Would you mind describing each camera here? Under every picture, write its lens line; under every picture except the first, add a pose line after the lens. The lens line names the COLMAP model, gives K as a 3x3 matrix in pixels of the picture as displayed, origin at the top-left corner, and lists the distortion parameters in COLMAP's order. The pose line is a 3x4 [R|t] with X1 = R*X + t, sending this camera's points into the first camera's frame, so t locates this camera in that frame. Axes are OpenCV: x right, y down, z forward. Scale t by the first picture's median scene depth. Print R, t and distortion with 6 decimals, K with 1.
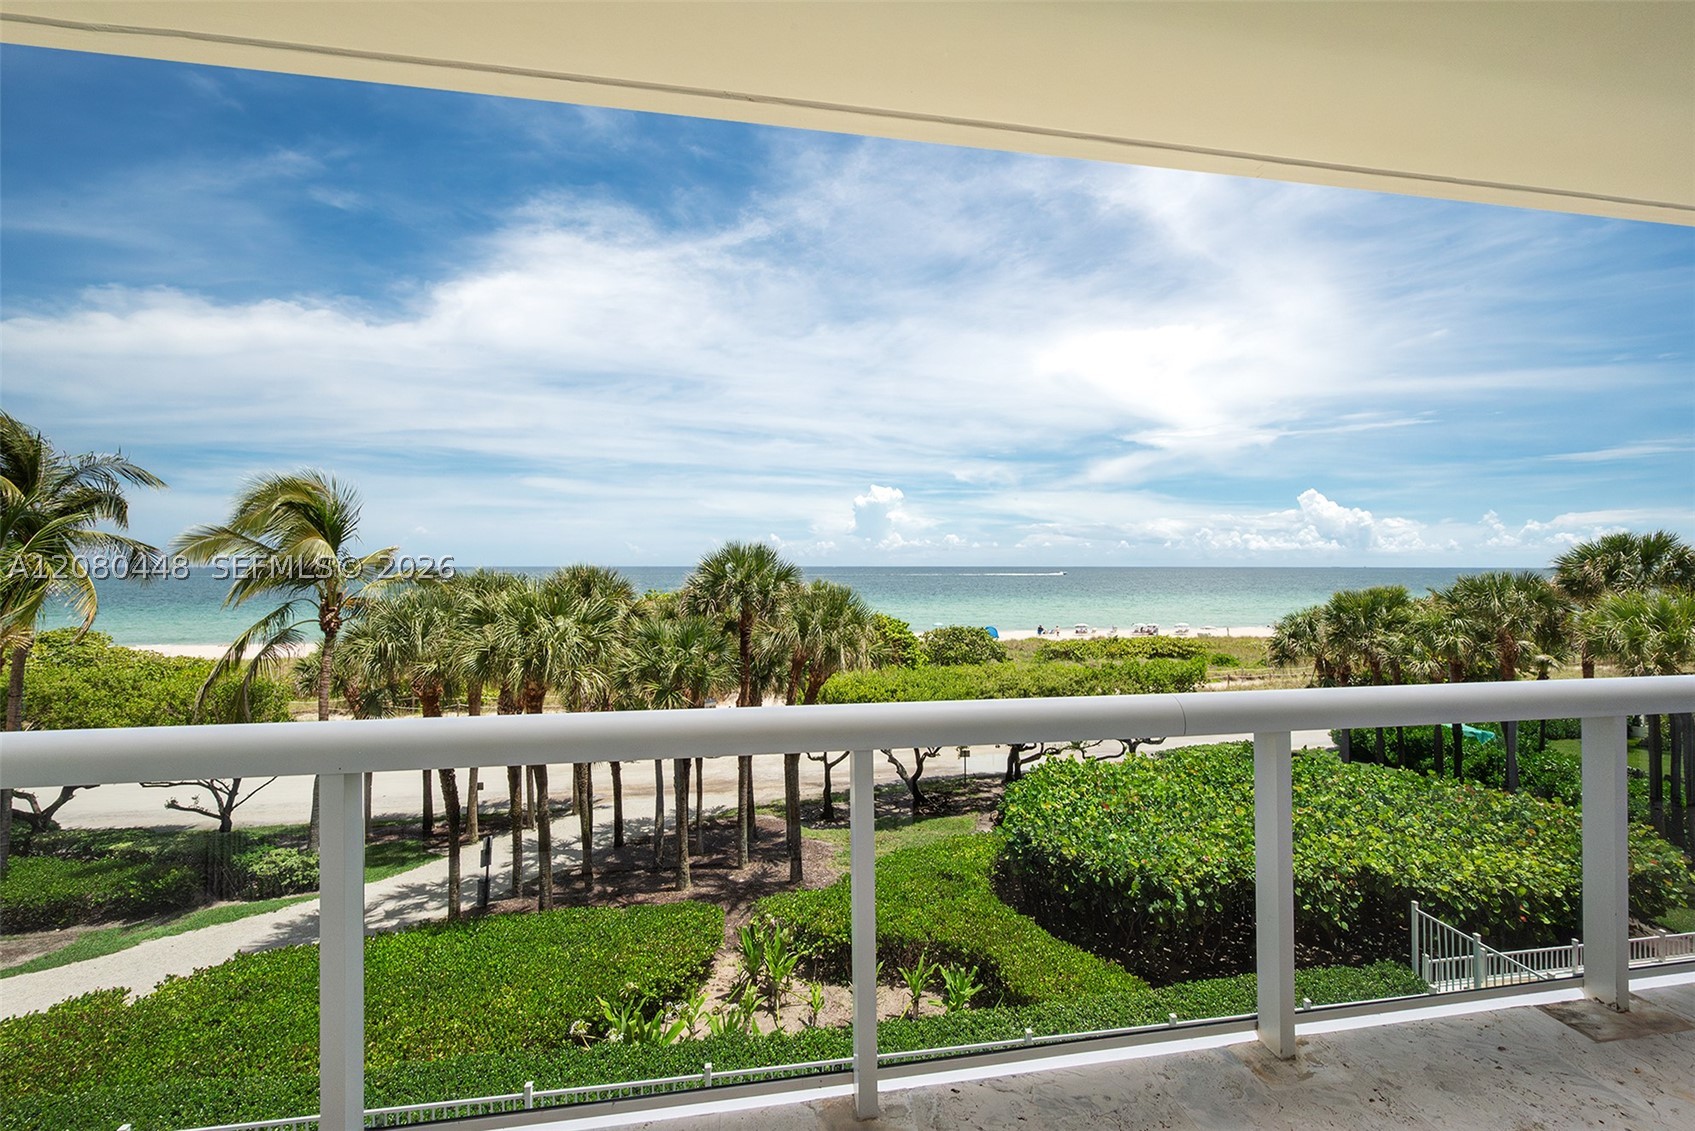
lens RADIAL K [[685.0, 0, 852.2], [0, 685.0, 563.3], [0, 0, 1]] dist [-0.001444, 0.000056]
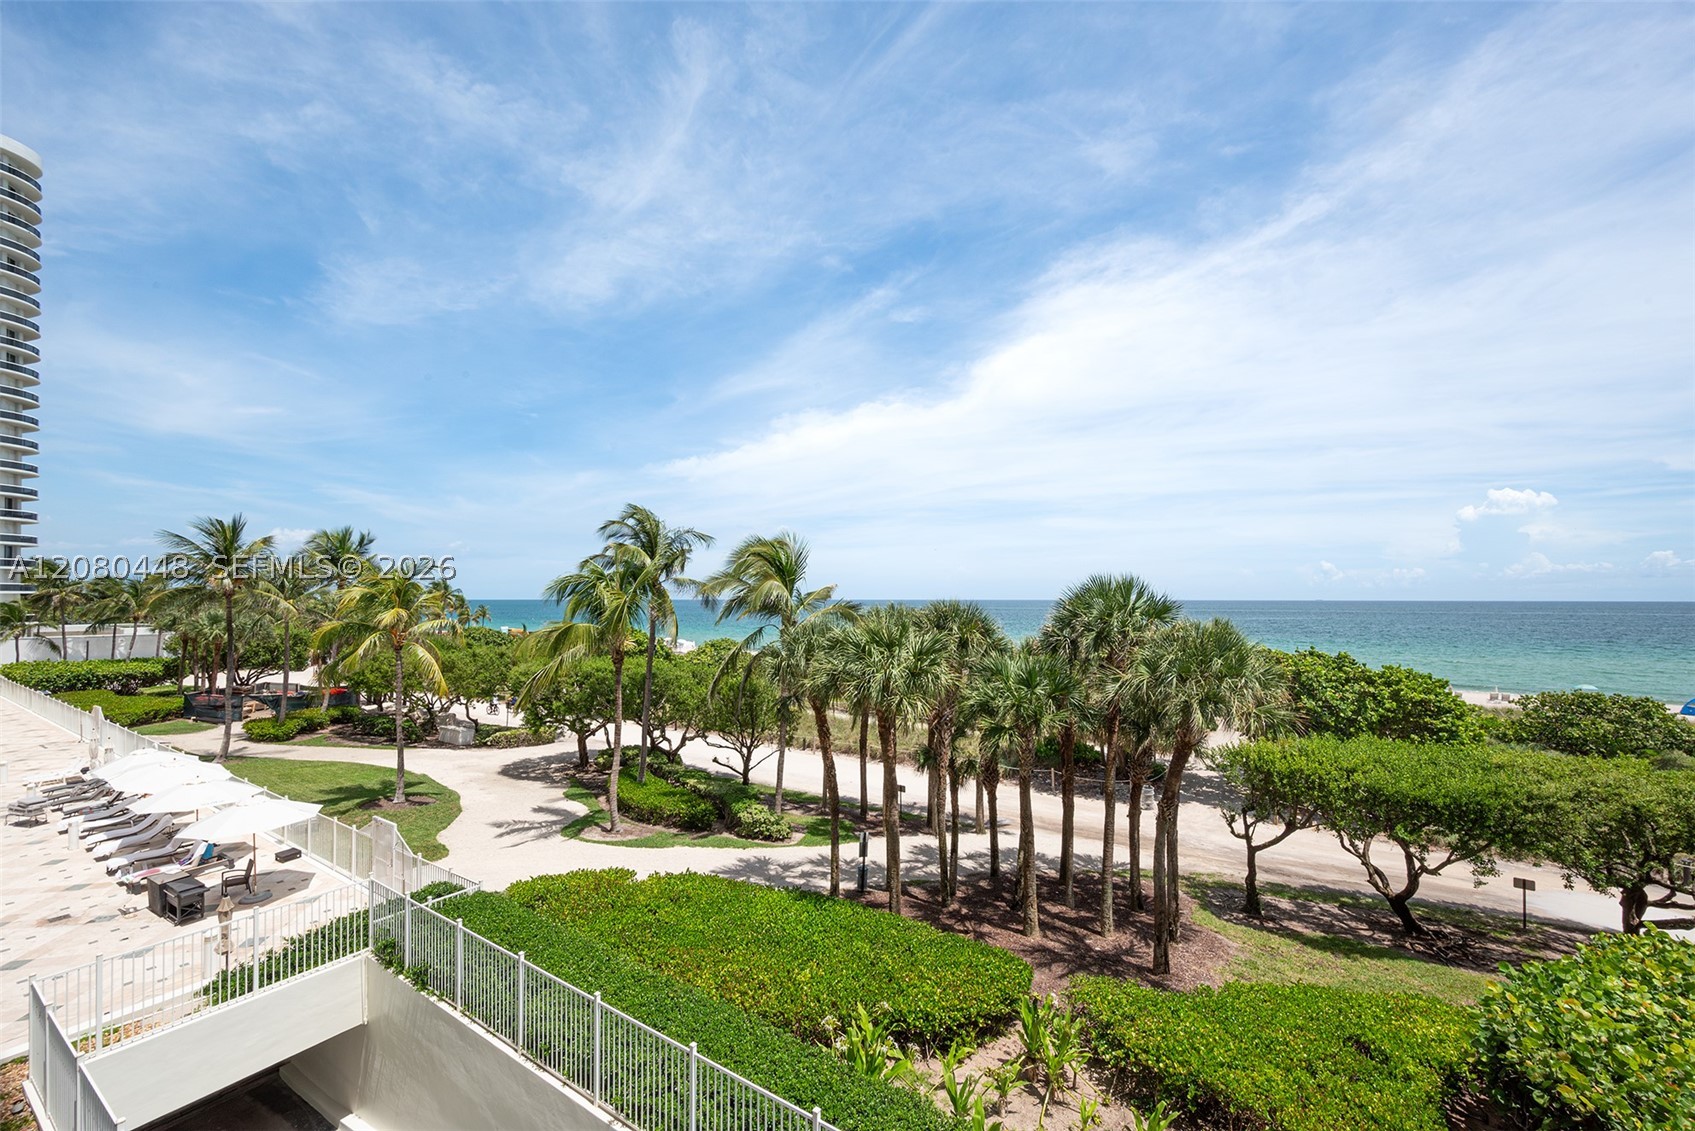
lens RADIAL K [[662.0, 0, 853.9], [0, 662.0, 597.0], [0, 0, 1]] dist [-0.001878, -0.000027]
pose [[0.735629, -0.000482, -0.677385, 0.150360], [0.000066, 1.000000, -0.000640, 0.000065], [0.677385, 0.000427, 0.735628, 0.109136]]
